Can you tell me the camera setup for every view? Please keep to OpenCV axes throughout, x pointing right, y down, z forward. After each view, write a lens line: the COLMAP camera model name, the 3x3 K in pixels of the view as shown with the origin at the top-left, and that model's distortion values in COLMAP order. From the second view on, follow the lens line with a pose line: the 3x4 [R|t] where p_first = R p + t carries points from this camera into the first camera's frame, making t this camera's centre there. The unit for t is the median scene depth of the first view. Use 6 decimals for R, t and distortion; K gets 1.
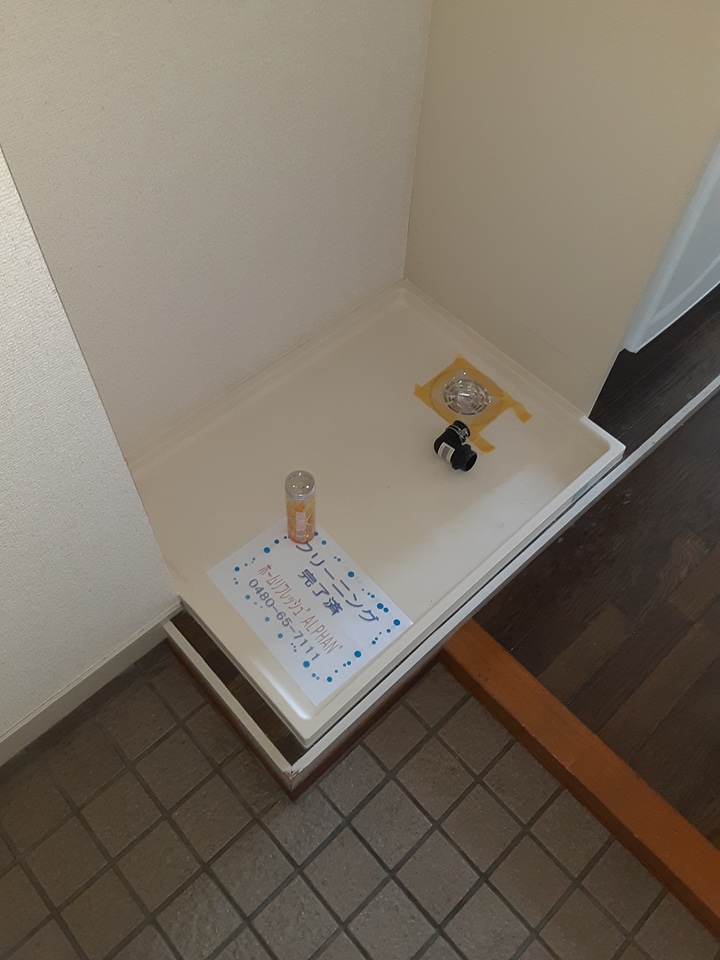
lens RADIAL K [[768.7, 0, 360.0], [0, 768.7, 480.0], [0, 0, 1]] dist [0.128820, -0.181768]
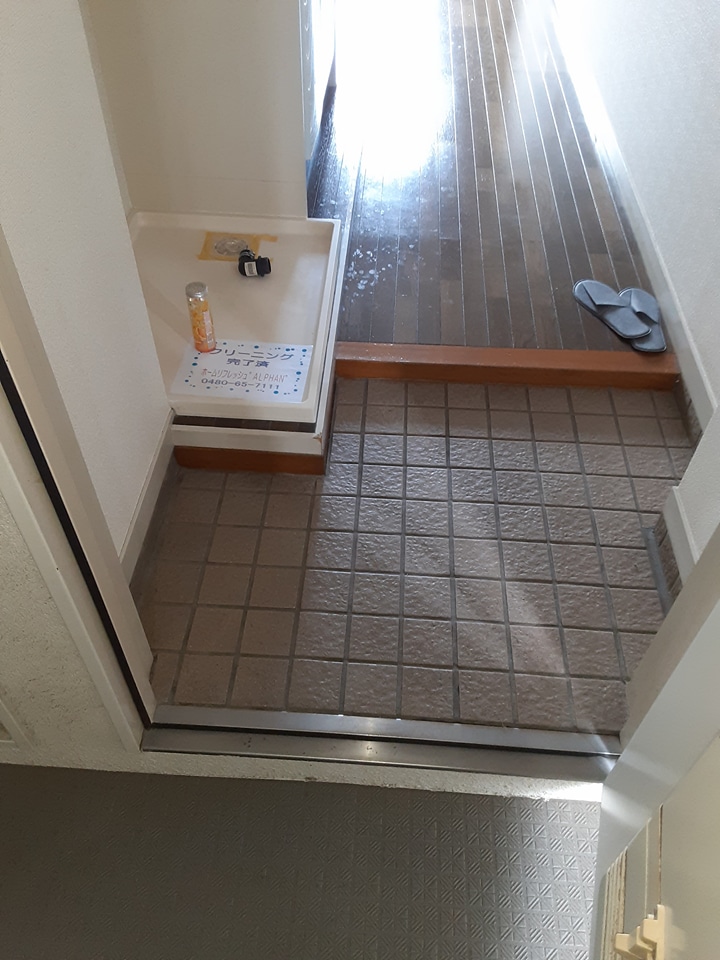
lens RADIAL K [[768.7, 0, 360.0], [0, 768.7, 480.0], [0, 0, 1]] dist [0.128820, -0.181768]
pose [[0.724198, -0.523491, 0.448881, -0.645280], [0.587390, 0.809295, -0.003848, 0.443505], [-0.361262, 0.266455, 0.893583, -0.257844]]
